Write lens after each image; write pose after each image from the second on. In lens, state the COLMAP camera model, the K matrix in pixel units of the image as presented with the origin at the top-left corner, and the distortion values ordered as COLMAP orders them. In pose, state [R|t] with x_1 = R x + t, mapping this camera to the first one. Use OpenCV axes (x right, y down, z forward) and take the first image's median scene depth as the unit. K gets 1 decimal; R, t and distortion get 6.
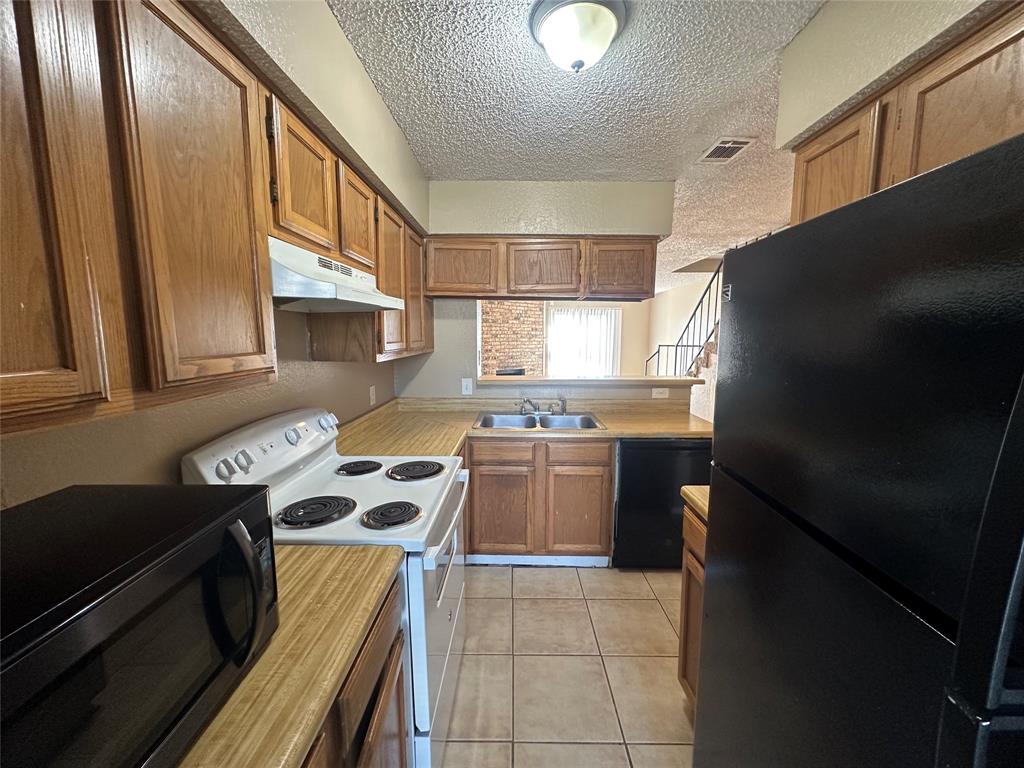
lens RADIAL K [[405.9, 0, 510.7], [0, 405.9, 383.6], [0, 0, 1]] dist [-0.001772, -0.000033]
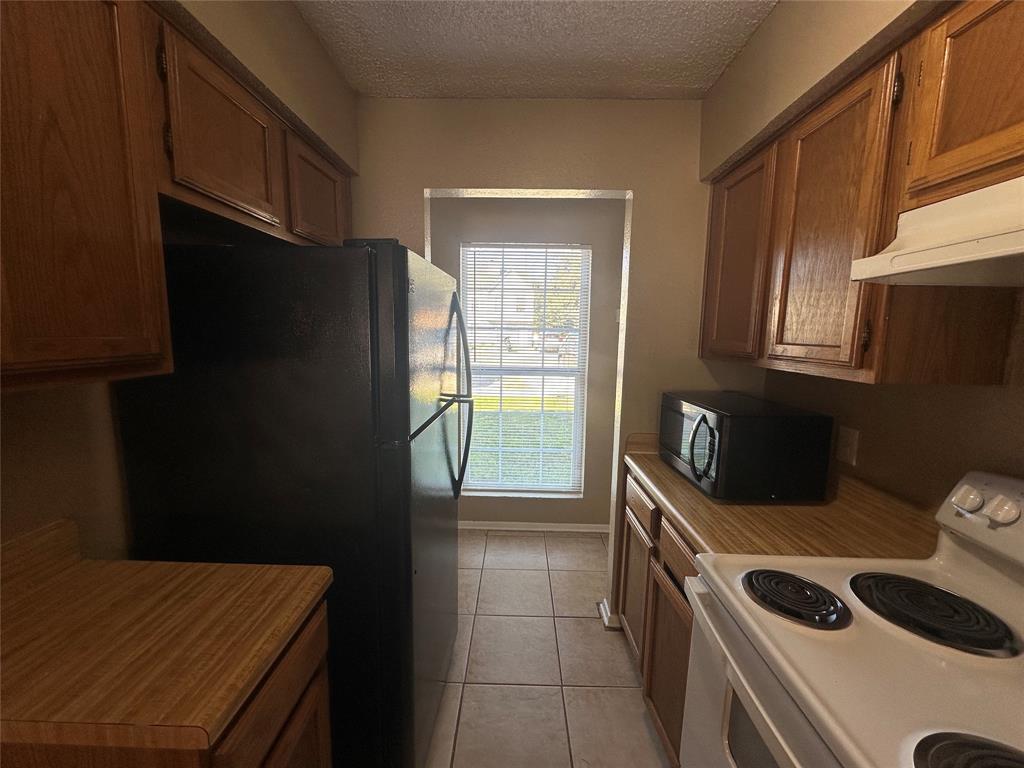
lens RADIAL K [[405.9, 0, 513.6], [0, 405.9, 383.0], [0, 0, 1]] dist [-0.001772, -0.000033]
pose [[-0.999824, -0.018426, -0.003655, 0.071916], [-0.018755, 0.967976, 0.250340, -0.070774], [-0.001075, 0.250364, -0.968151, 0.628330]]
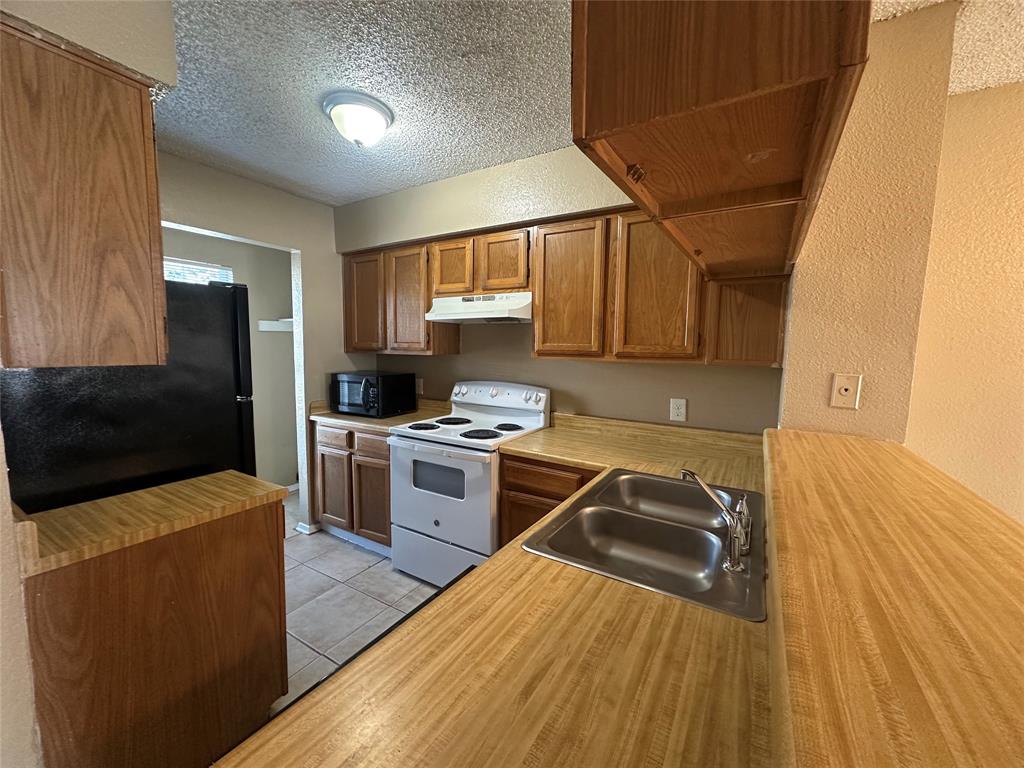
lens RADIAL K [[405.9, 0, 515.3], [0, 405.9, 382.5], [0, 0, 1]] dist [-0.001772, -0.000033]
pose [[-0.500800, 0.071467, -0.862607, 0.490567], [-0.121498, 0.980914, 0.151806, -0.098274], [0.856993, 0.180830, -0.482559, 0.937086]]
